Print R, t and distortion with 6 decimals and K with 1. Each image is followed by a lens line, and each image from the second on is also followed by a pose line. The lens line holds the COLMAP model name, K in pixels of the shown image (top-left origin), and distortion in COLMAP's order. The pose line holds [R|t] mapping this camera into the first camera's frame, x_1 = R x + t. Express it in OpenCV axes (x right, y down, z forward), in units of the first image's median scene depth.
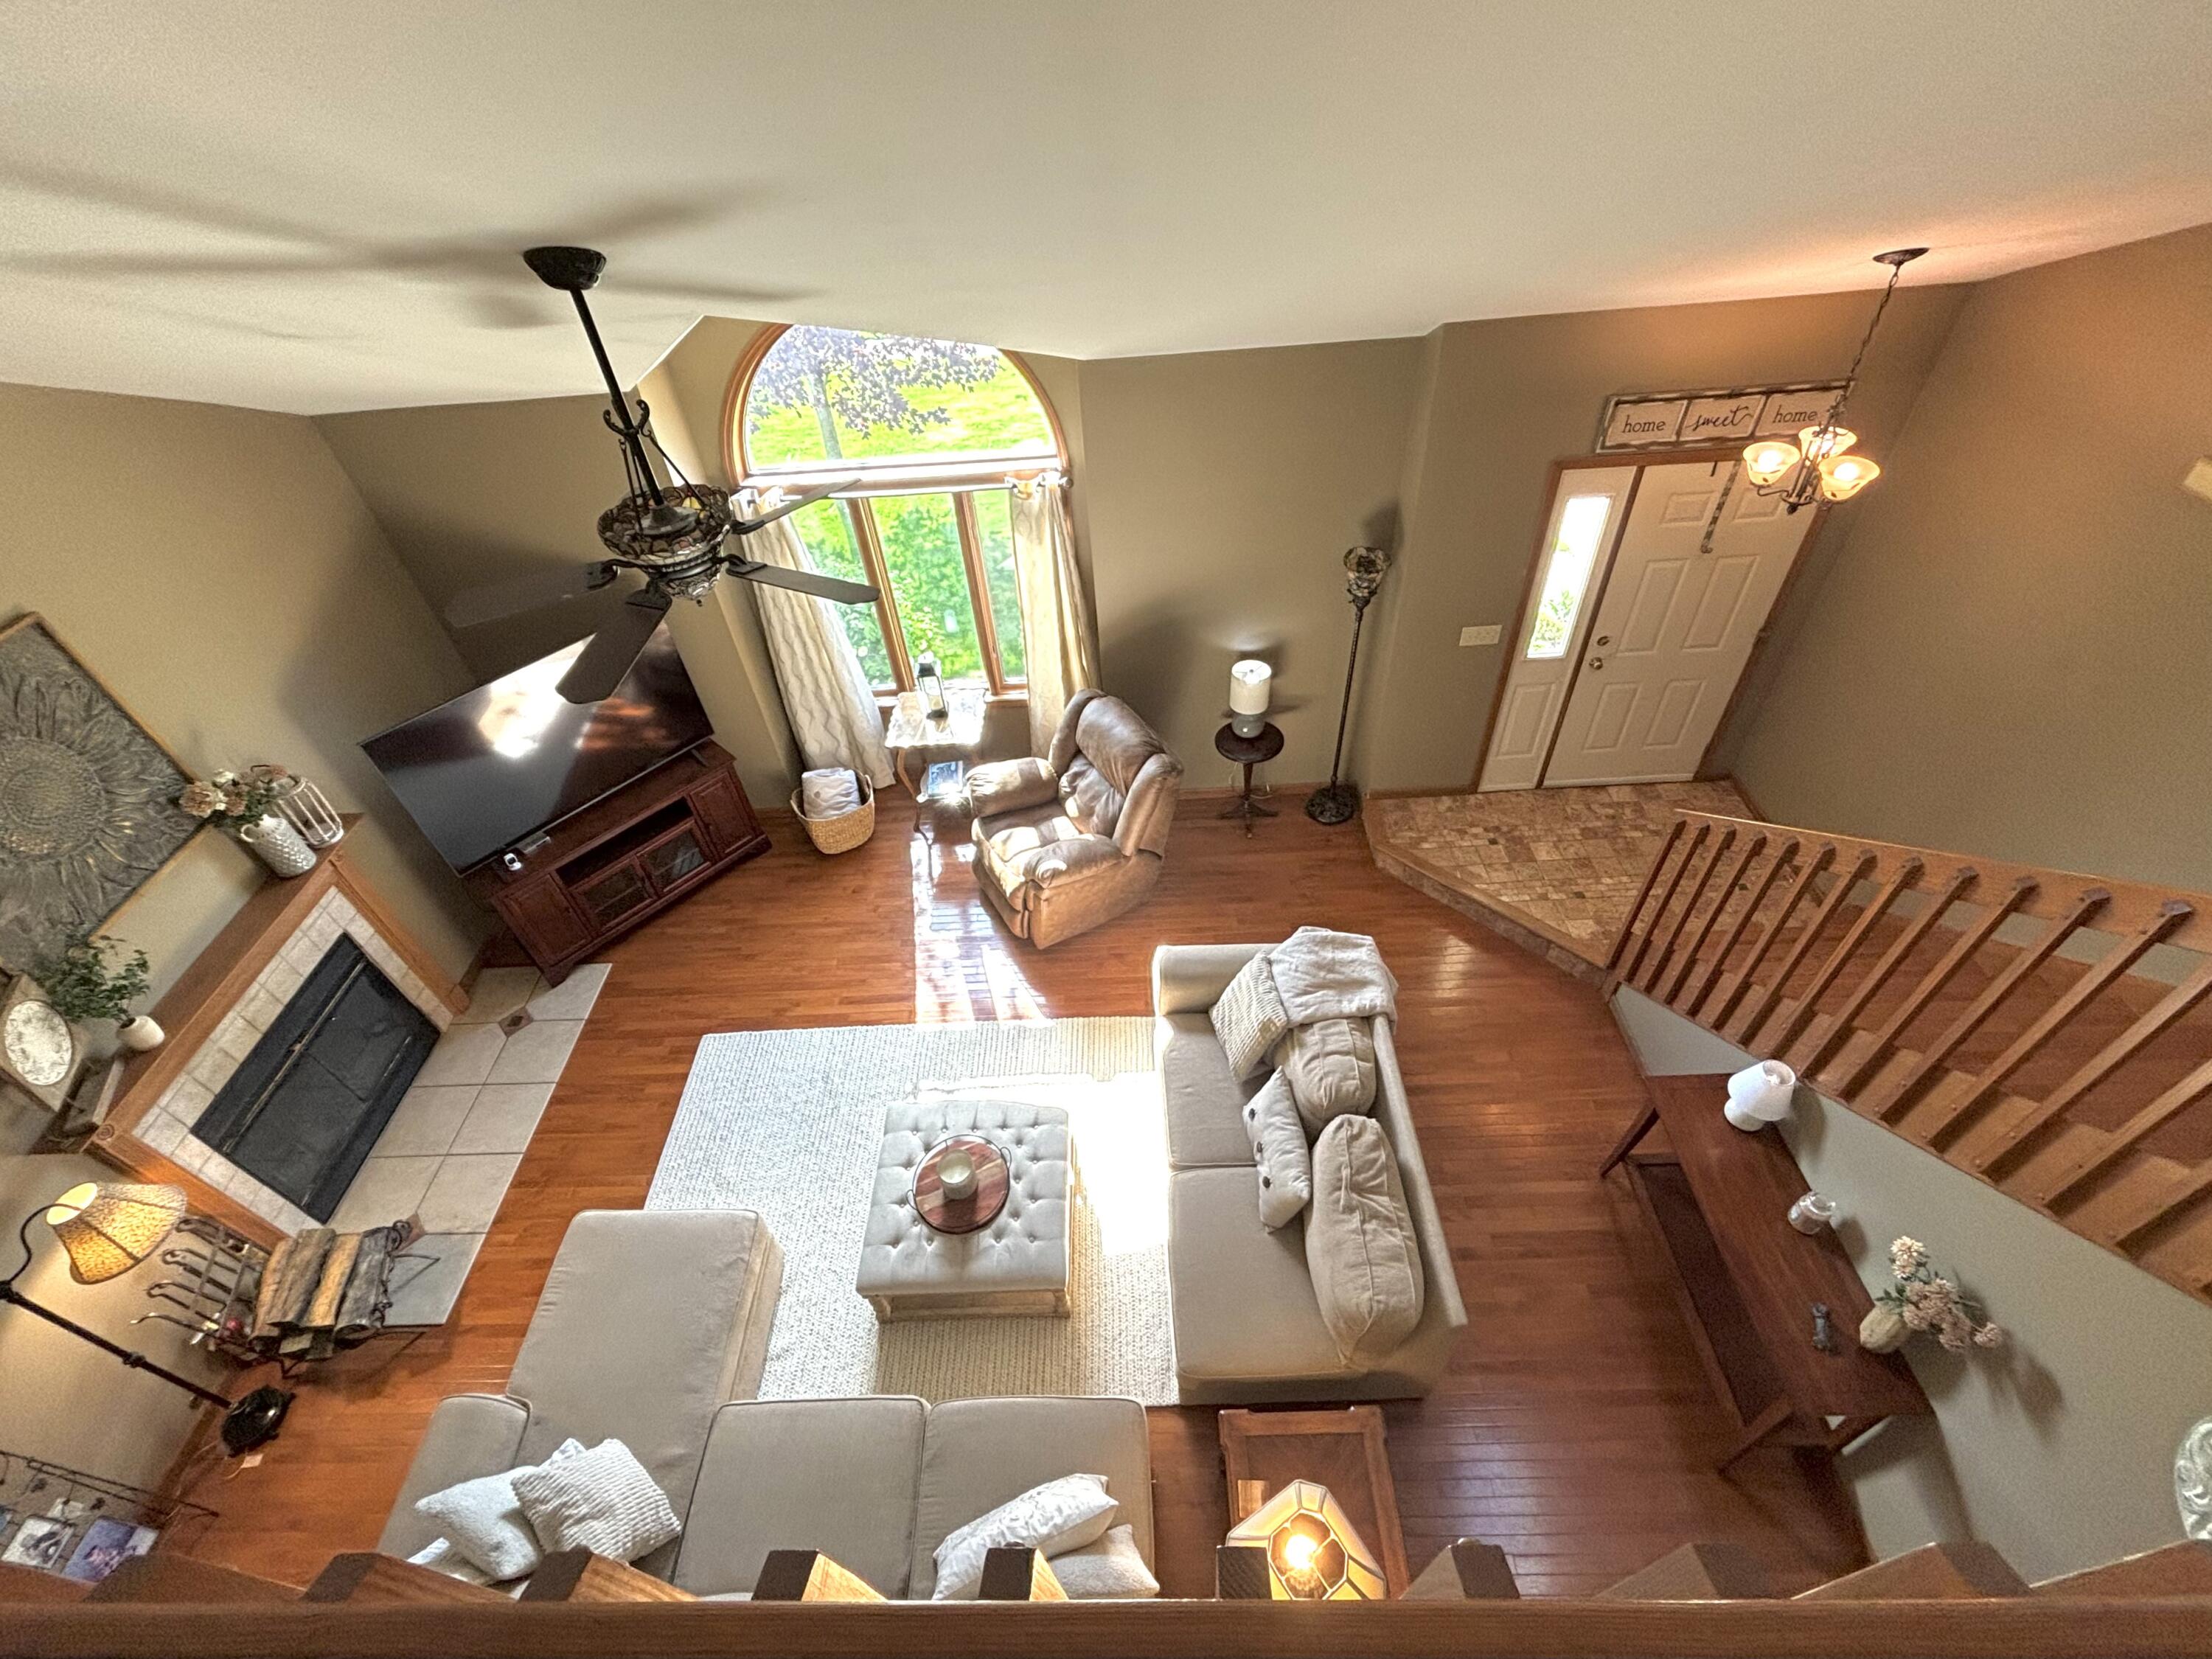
lens RADIAL K [[938.9, 0, 1110.6], [0, 938.9, 828.2], [0, 0, 1]] dist [-0.014725, -0.000036]
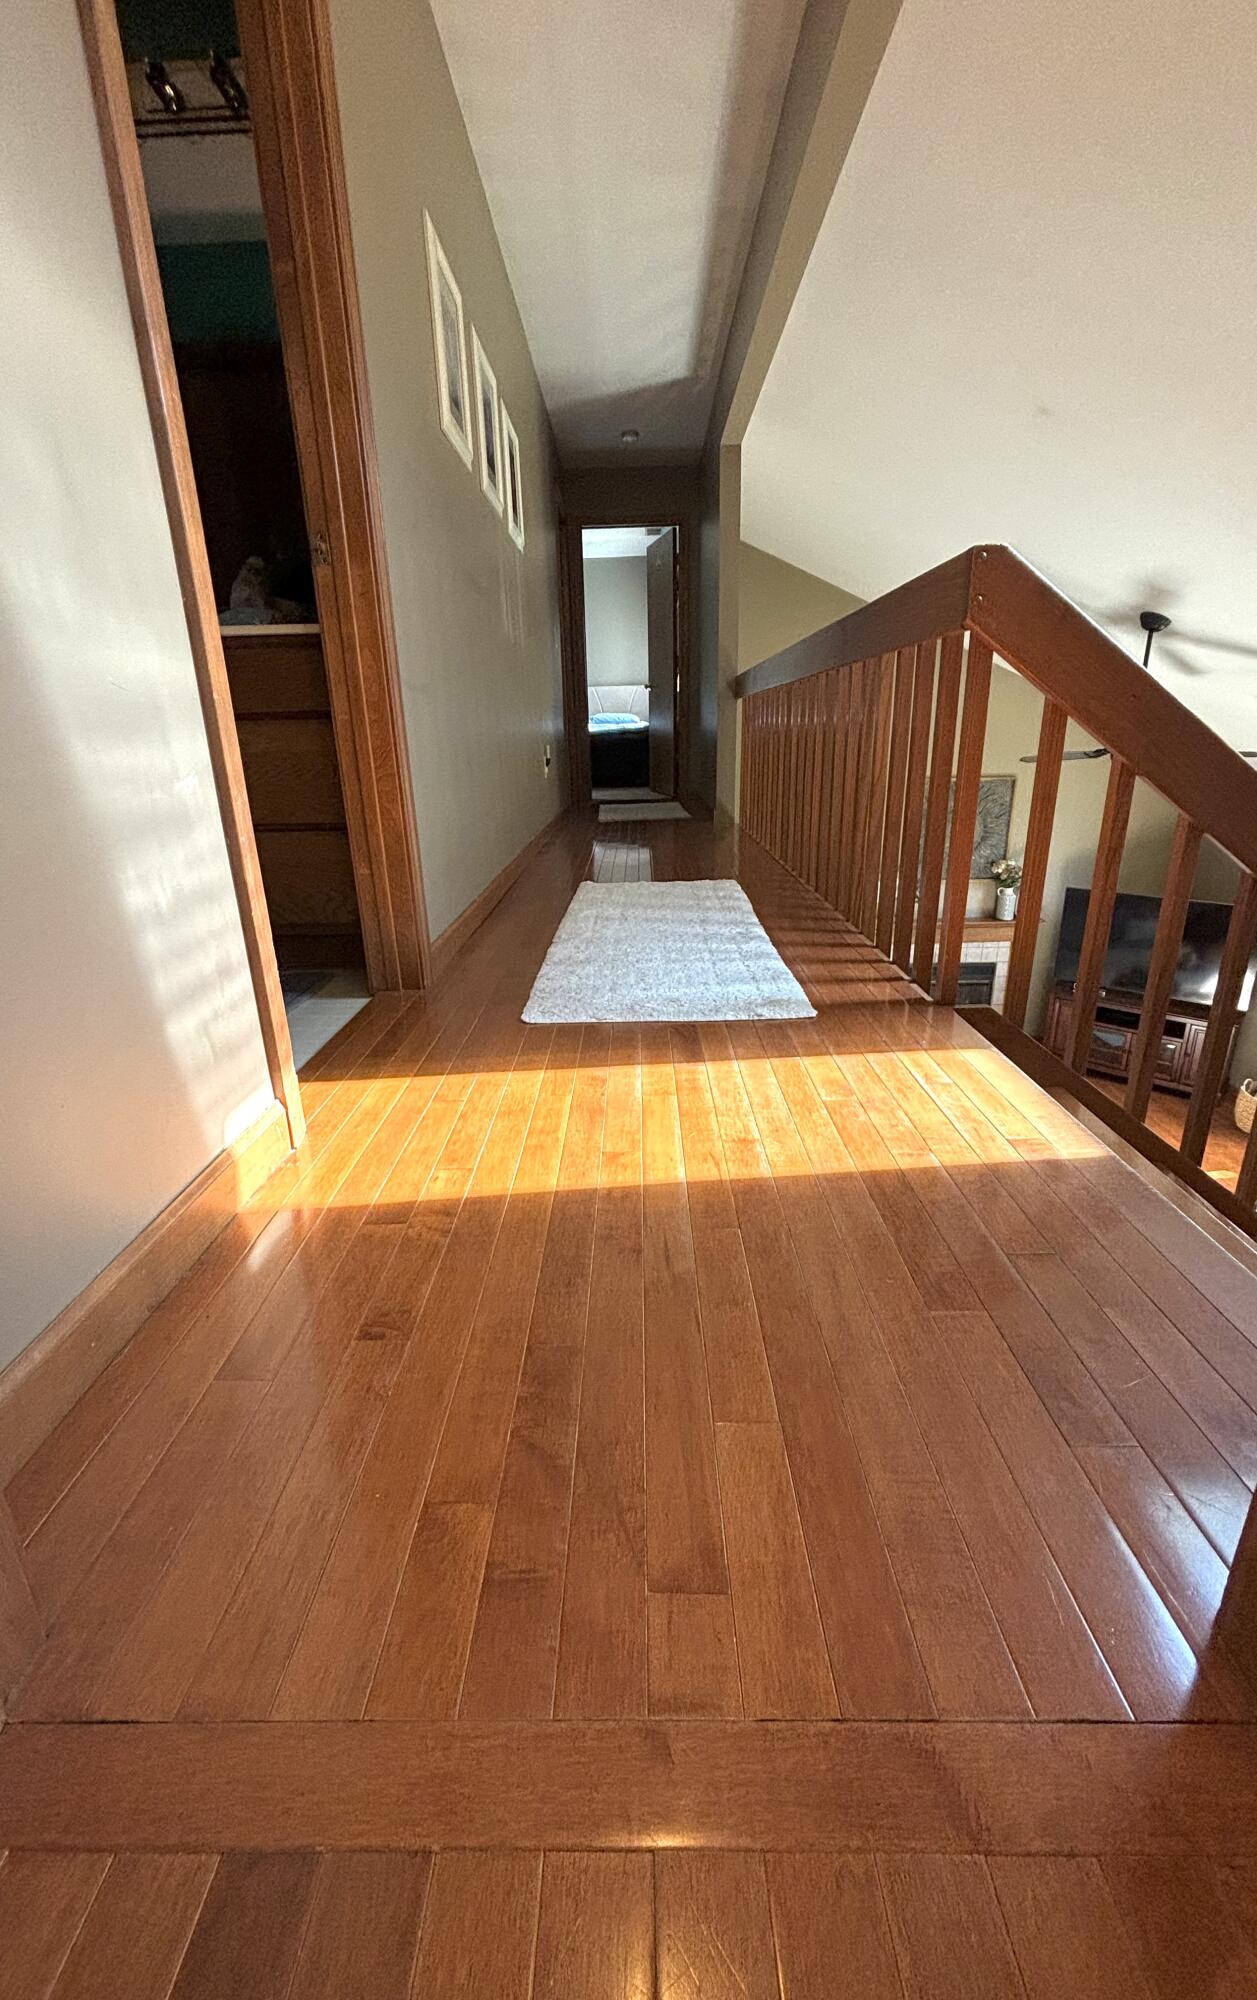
lens RADIAL K [[809.5, 0, 623.6], [0, 809.5, 1007.9], [0, 0, 1]] dist [0.000734, 0.000047]
pose [[-0.024087, 0.376070, -0.926278, 0.881195], [-0.667719, 0.683521, 0.294874, 0.199721], [0.744023, 0.625596, 0.234645, 0.031047]]
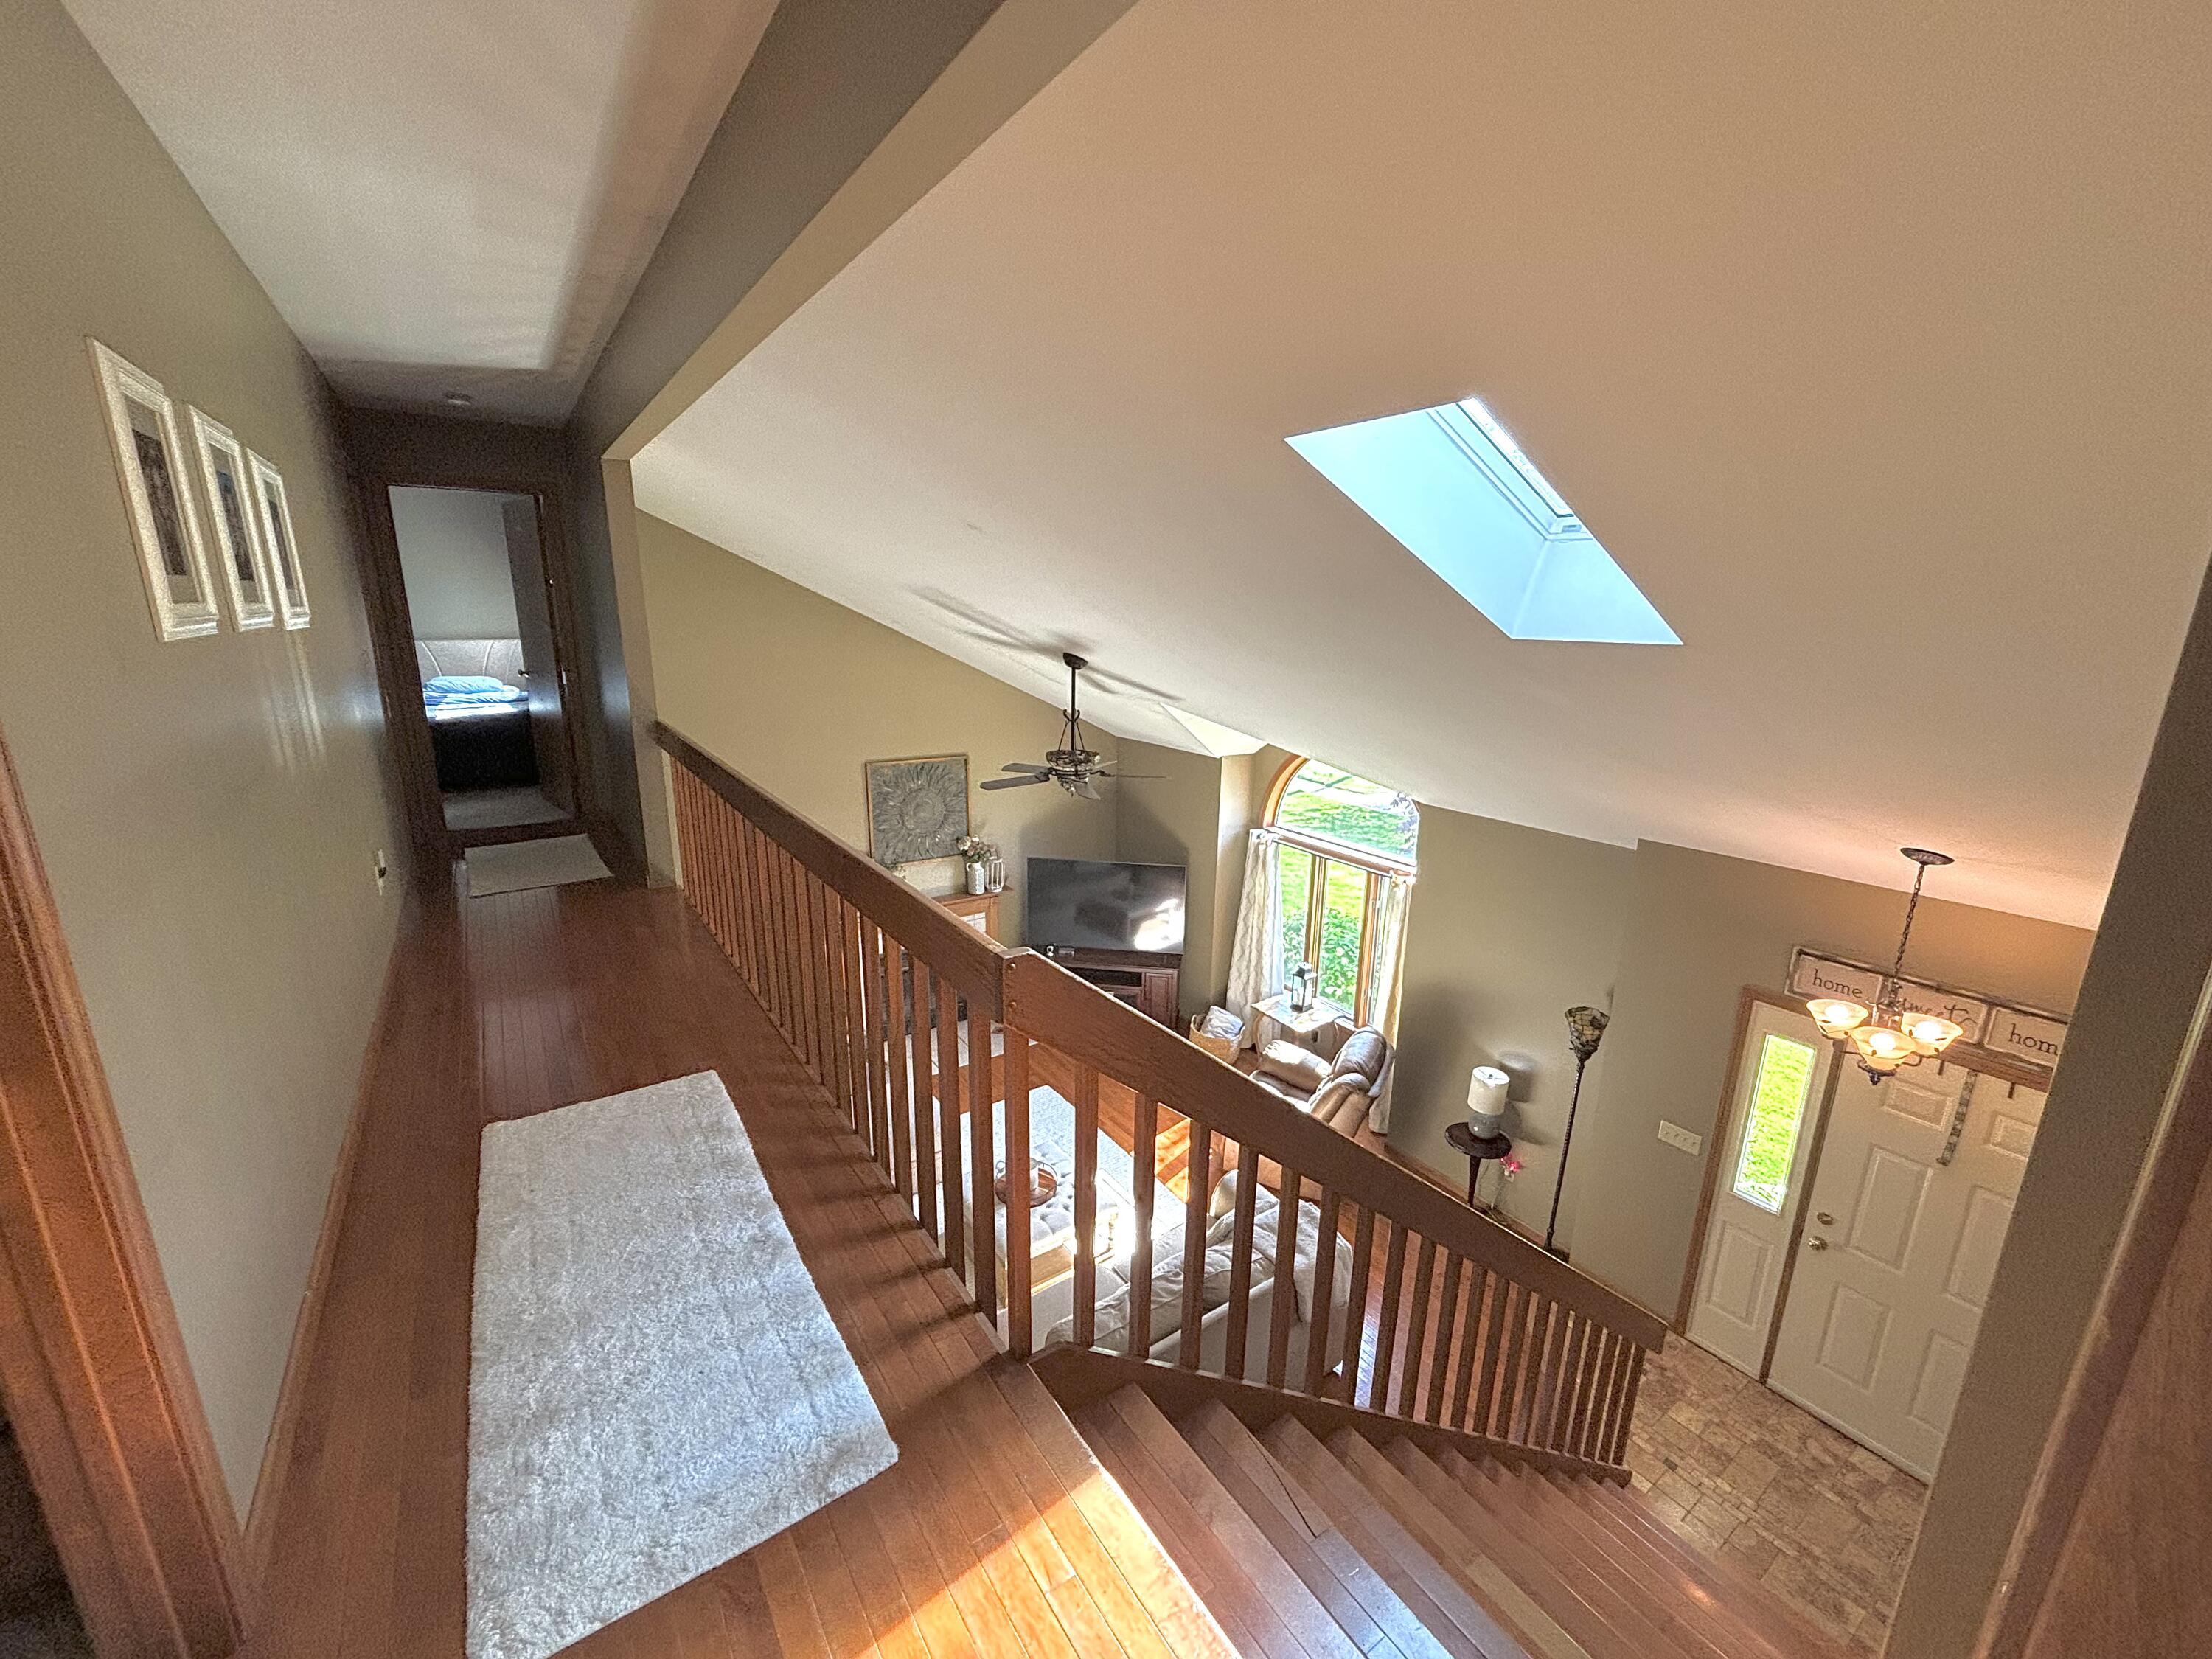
lens RADIAL K [[885.8, 0, 1111.2], [0, 885.8, 827.0], [0, 0, 1]] dist [-0.011610, 0.000280]
pose [[0.559780, 0.269606, -0.783556, 0.774876], [-0.604219, 0.779904, -0.163310, 0.063314], [0.567069, 0.564857, 0.599475, -0.113788]]
